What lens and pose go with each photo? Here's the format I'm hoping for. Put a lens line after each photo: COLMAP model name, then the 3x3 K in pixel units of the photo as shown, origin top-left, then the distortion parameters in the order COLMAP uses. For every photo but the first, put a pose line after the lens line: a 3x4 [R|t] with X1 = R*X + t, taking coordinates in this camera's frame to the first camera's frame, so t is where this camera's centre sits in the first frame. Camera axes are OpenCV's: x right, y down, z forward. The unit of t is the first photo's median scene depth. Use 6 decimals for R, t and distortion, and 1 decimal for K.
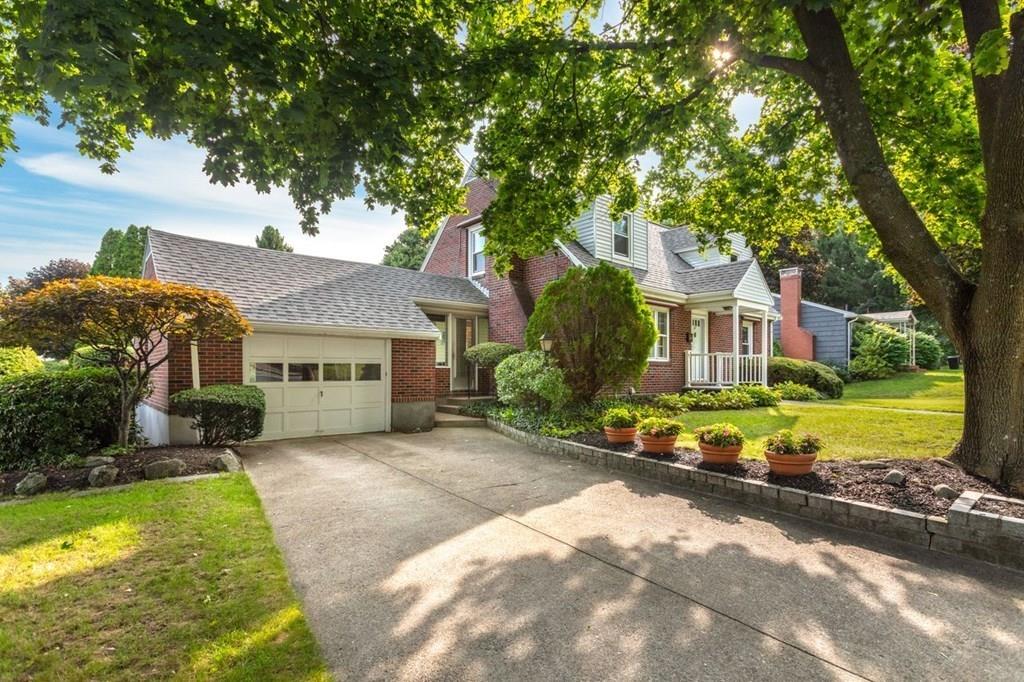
lens RADIAL K [[508.5, 0, 517.6], [0, 508.5, 317.1], [0, 0, 1]] dist [0.017083, 0.000305]
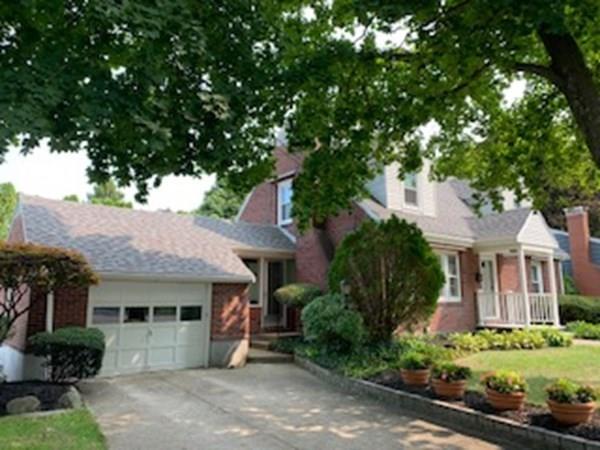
lens RADIAL K [[381.2, 0, 300.0], [0, 381.2, 225.0], [0, 0, 1]] dist [0.069256, -0.047047]
pose [[0.998443, -0.009526, -0.054955, 0.001374], [0.000195, 0.985897, -0.167354, 0.058748], [0.055774, 0.167082, 0.984364, 0.128729]]
